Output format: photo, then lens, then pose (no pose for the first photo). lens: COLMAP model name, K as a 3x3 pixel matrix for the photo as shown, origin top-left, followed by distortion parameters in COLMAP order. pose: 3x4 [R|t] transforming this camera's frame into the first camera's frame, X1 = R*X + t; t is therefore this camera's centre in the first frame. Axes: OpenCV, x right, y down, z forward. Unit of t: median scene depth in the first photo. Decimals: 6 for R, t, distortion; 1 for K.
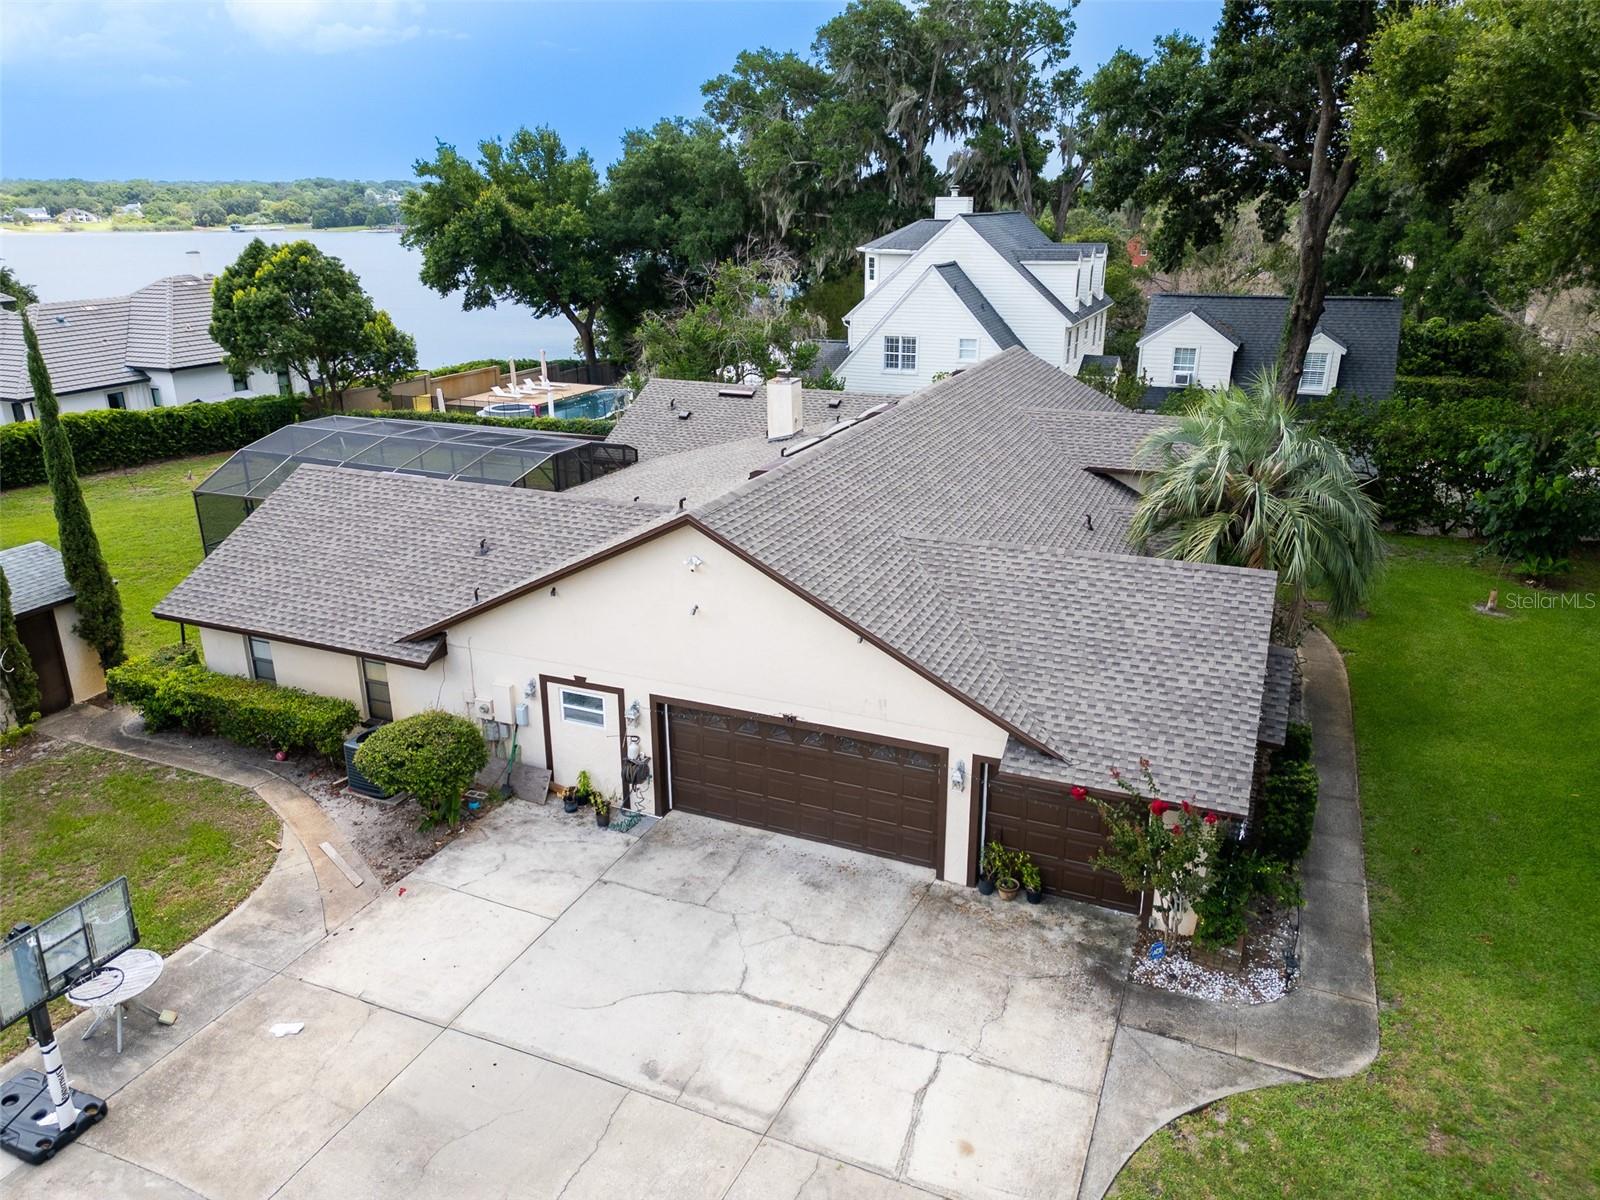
lens RADIAL K [[1117.4, 0, 800.0], [0, 1117.4, 600.0], [0, 0, 1]] dist [0.062220, -0.060919]
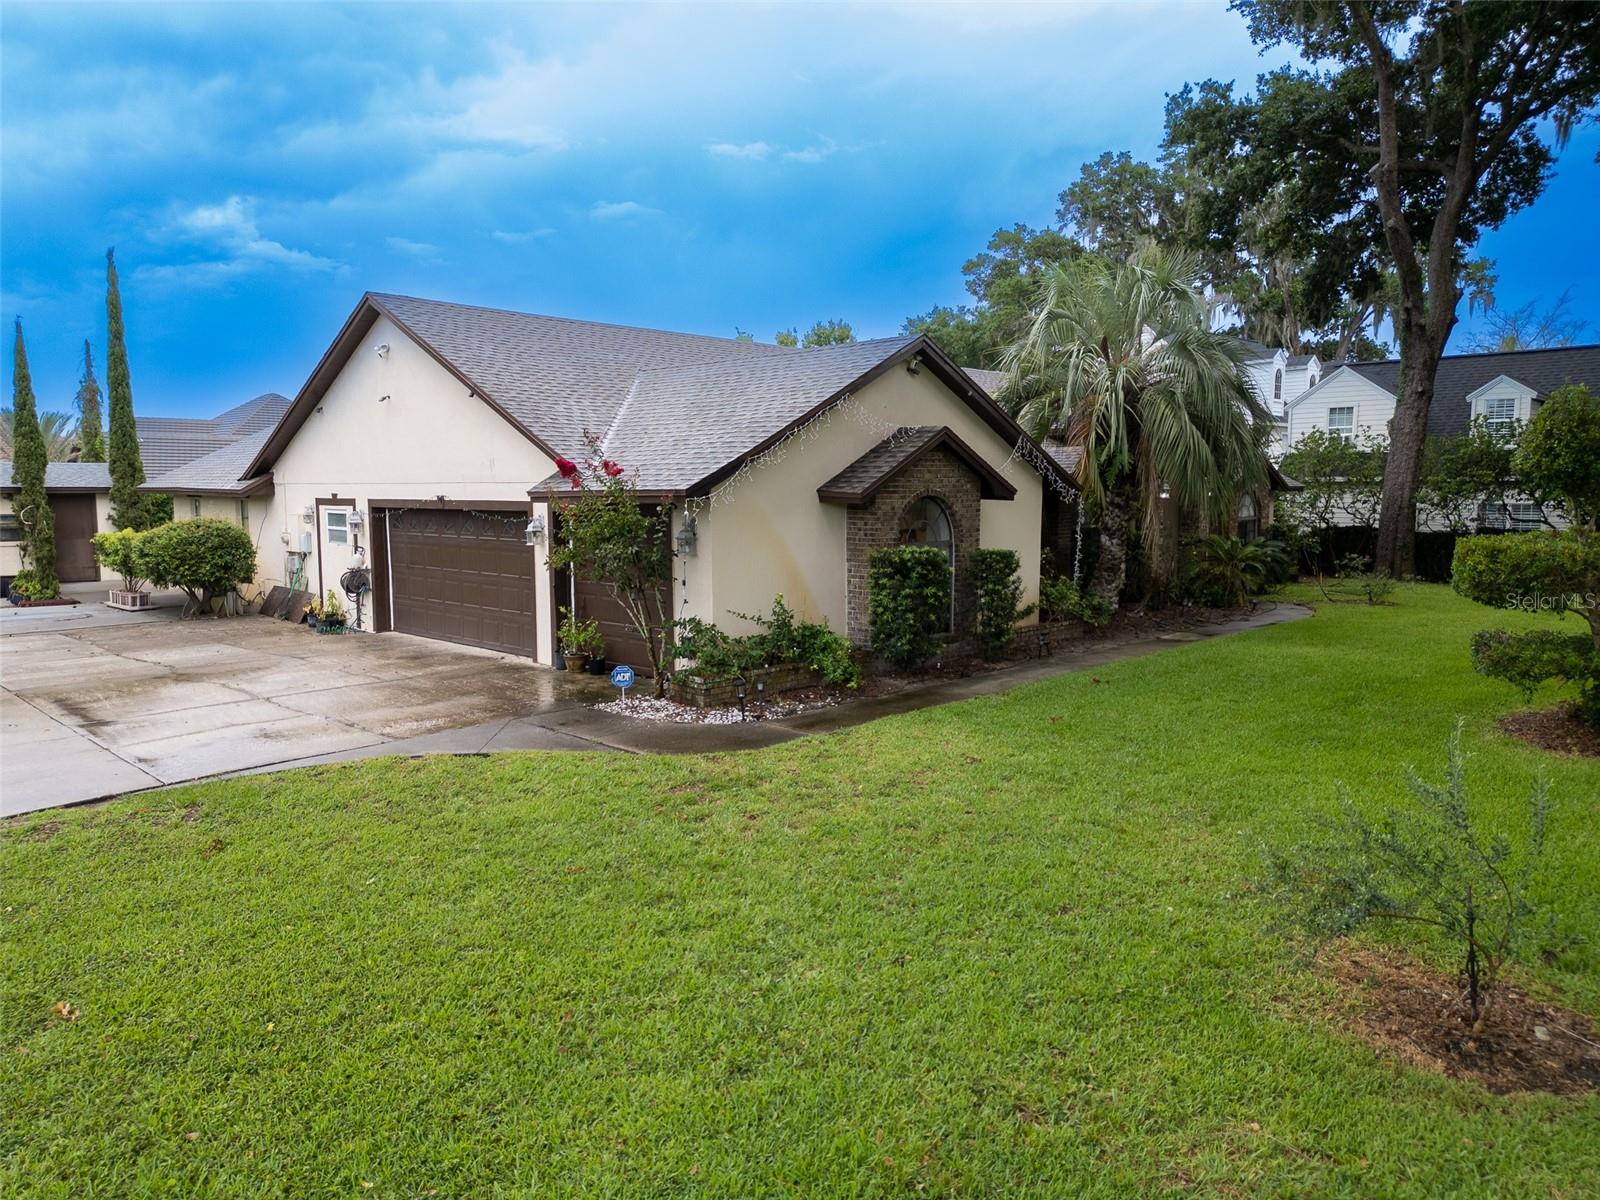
lens RADIAL K [[1107.1, 0, 800.0], [0, 1107.1, 600.0], [0, 0, 1]] dist [0.104423, -0.116873]
pose [[0.927715, 0.036982, -0.371453, 0.505518], [-0.123611, 0.969375, -0.212210, 0.279209], [0.352229, 0.242786, 0.903875, 0.182622]]
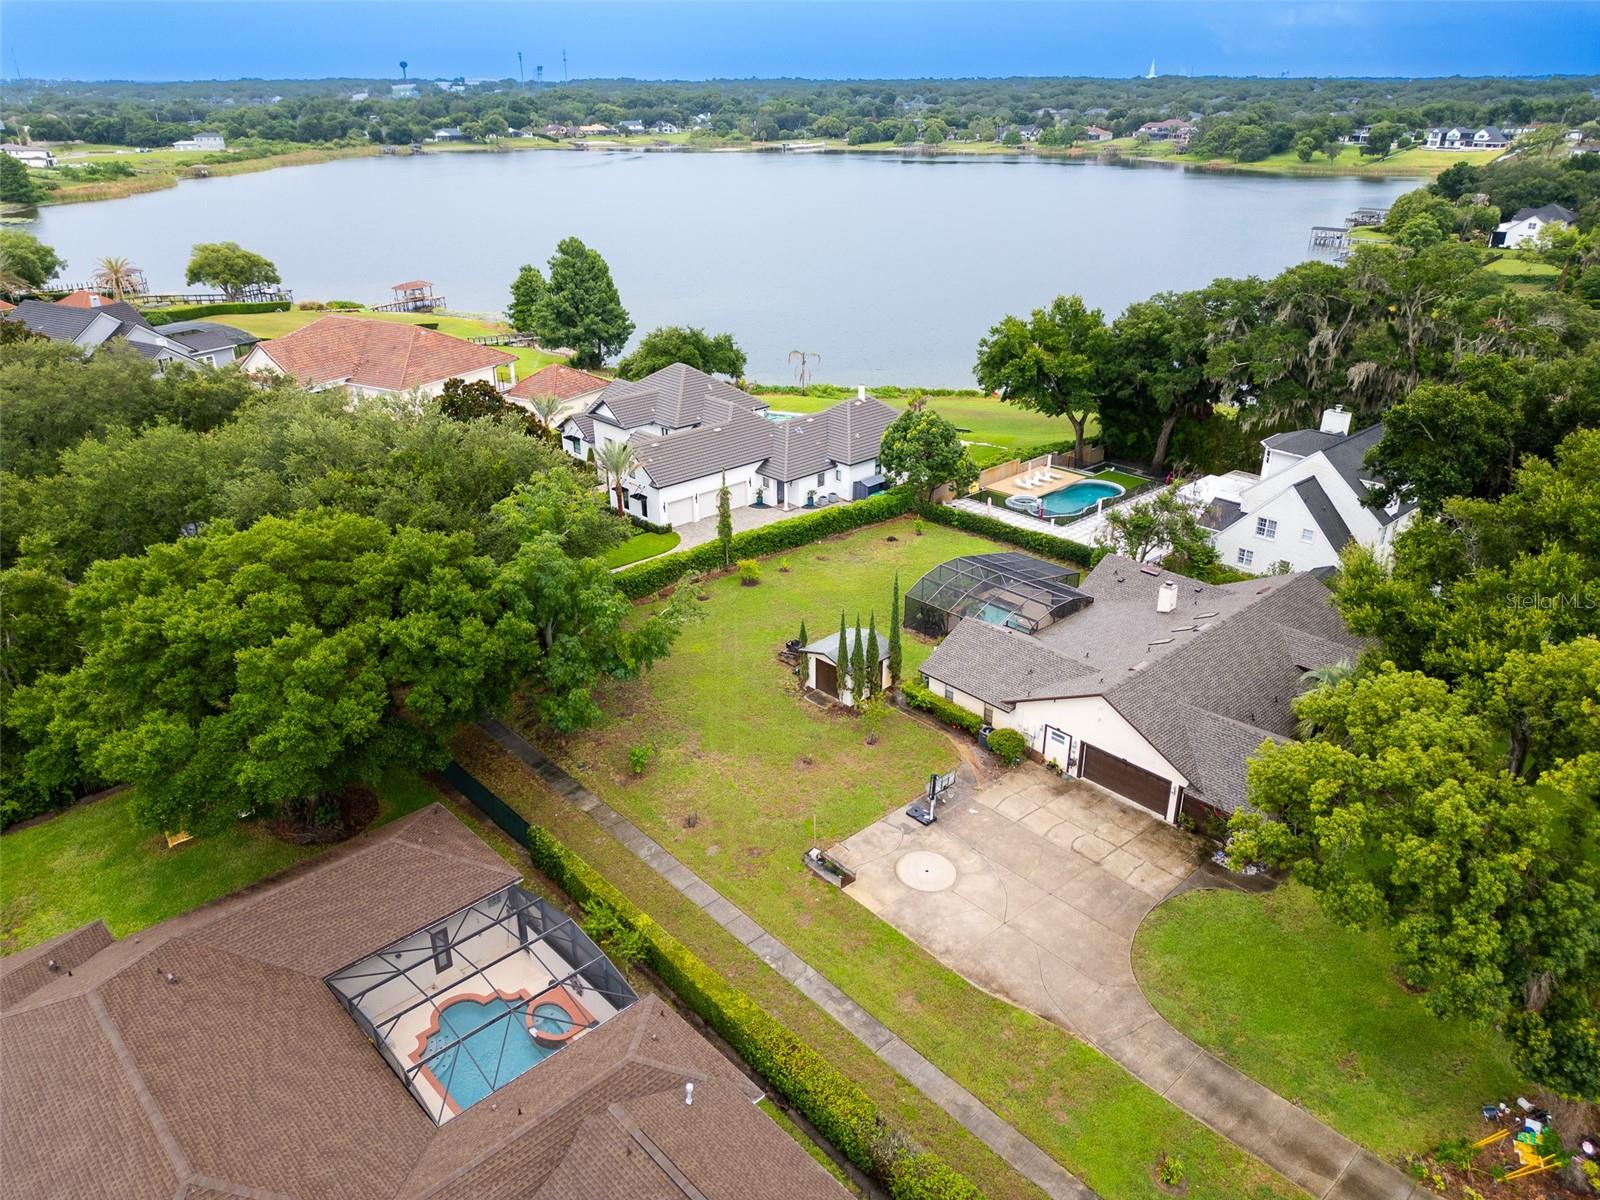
lens RADIAL K [[1107.1, 0, 800.0], [0, 1107.1, 600.0], [0, 0, 1]] dist [0.104423, -0.116873]
pose [[0.914004, 0.171627, -0.367616, 0.184612], [-0.137400, 0.983516, 0.117550, -0.453604], [0.381731, -0.056931, 0.922518, -1.747105]]
